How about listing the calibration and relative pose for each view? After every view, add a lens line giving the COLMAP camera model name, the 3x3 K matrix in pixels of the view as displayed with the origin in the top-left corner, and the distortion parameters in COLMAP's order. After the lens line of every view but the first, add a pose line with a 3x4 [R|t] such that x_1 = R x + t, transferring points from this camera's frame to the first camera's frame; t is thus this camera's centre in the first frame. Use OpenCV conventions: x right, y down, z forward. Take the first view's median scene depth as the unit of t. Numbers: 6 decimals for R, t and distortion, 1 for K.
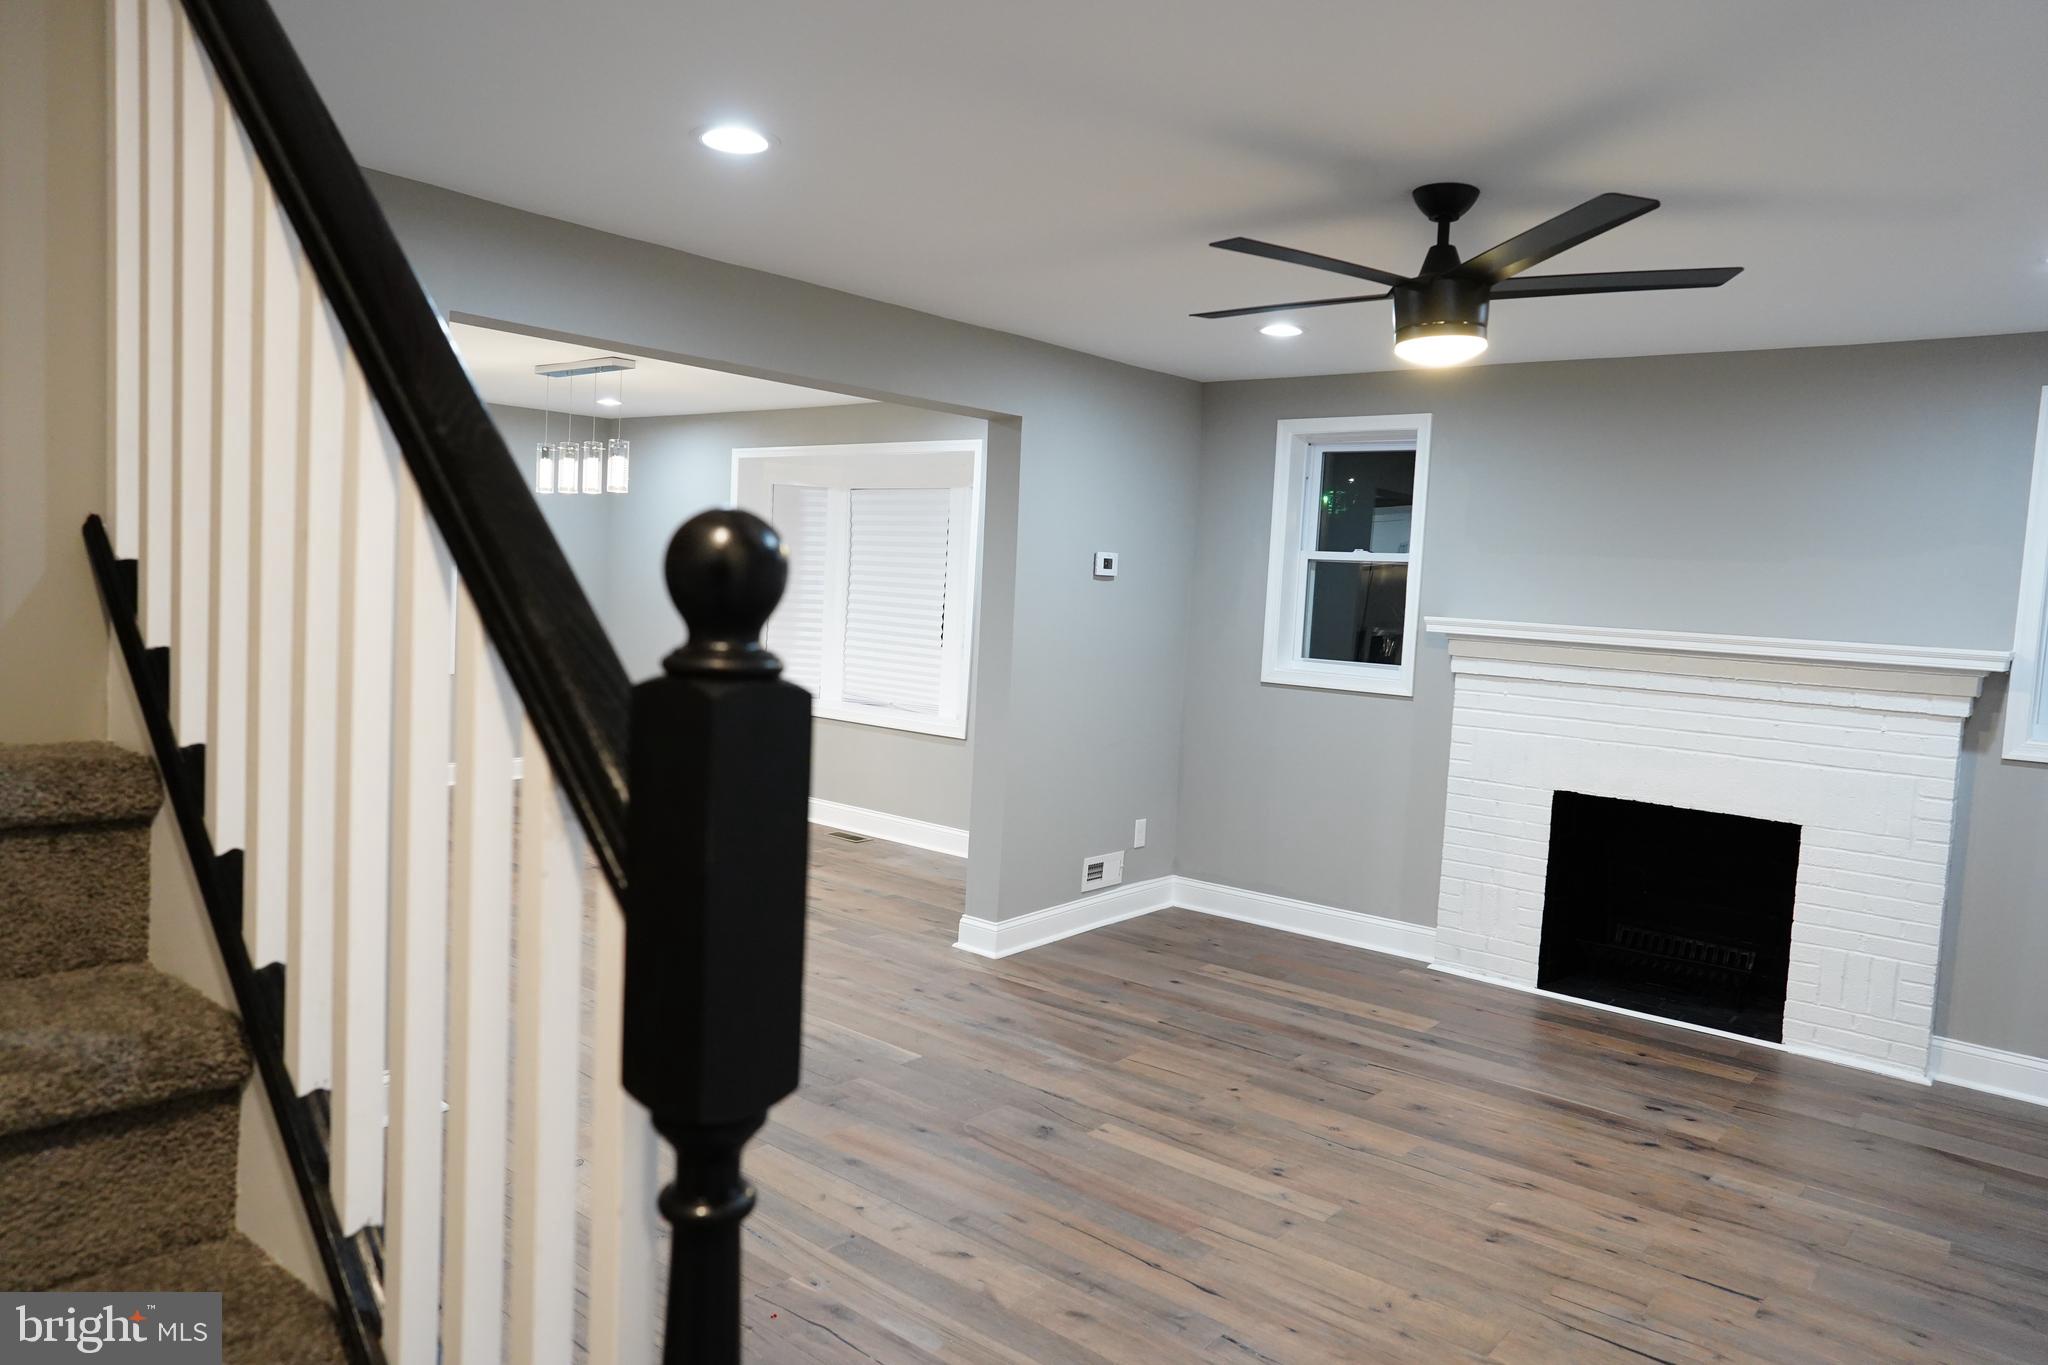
lens RADIAL K [[1358.6, 0, 1011.7], [0, 1358.6, 670.2], [0, 0, 1]] dist [-0.041768, 0.054581]
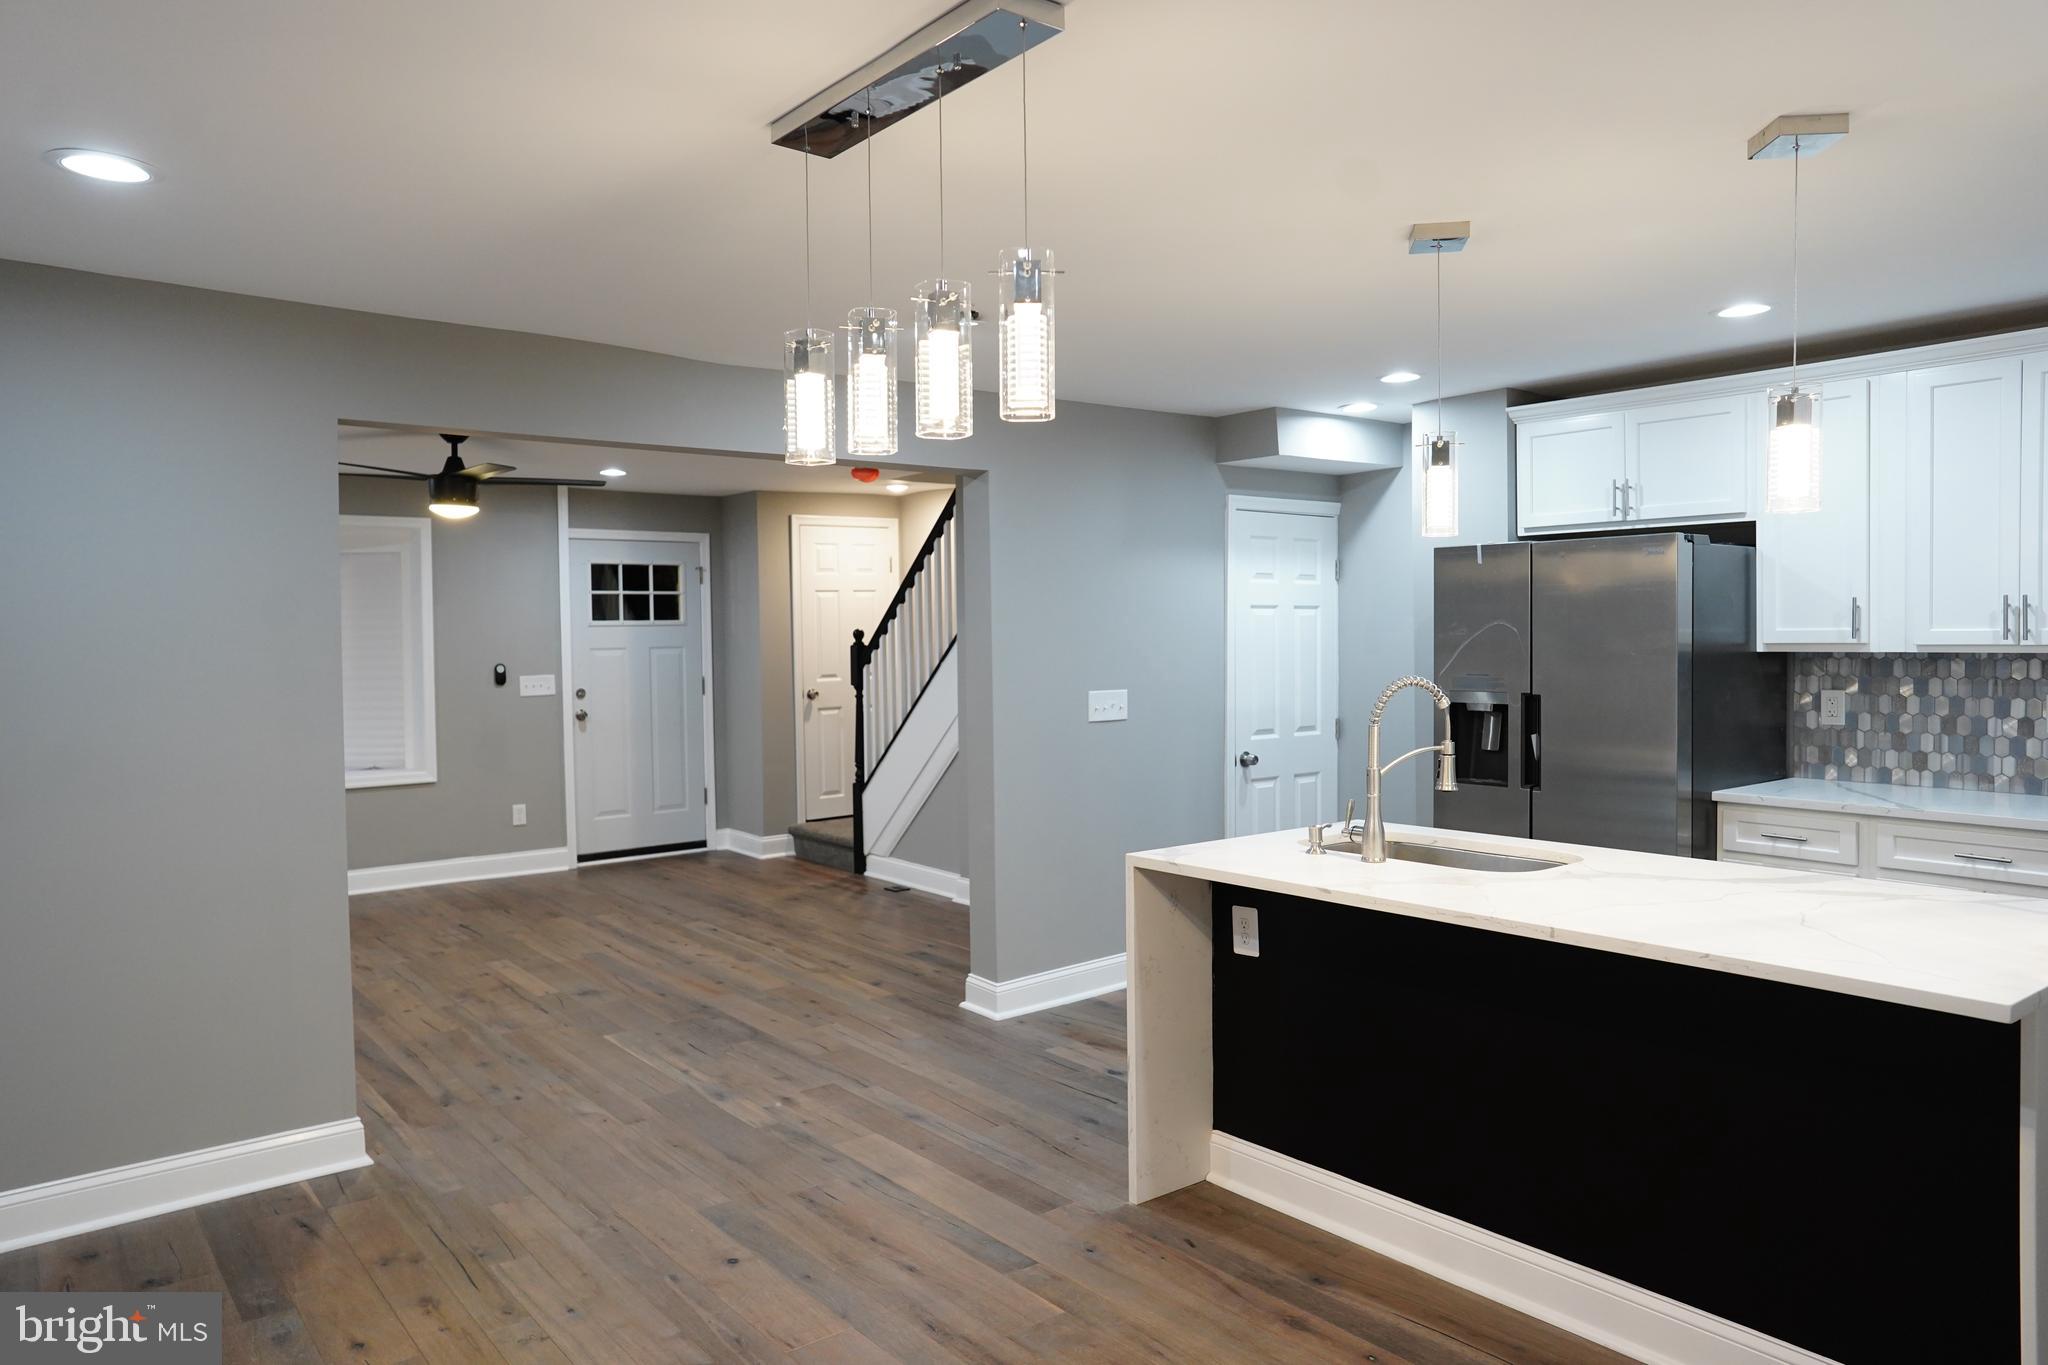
lens RADIAL K [[1358.6, 0, 1015.8], [0, 1358.6, 676.9], [0, 0, 1]] dist [-0.041768, 0.054581]
pose [[-0.980353, -0.045604, 0.191905, -0.570138], [-0.024865, 0.993717, 0.109124, -0.152650], [-0.195676, 0.102208, -0.975328, 1.835708]]
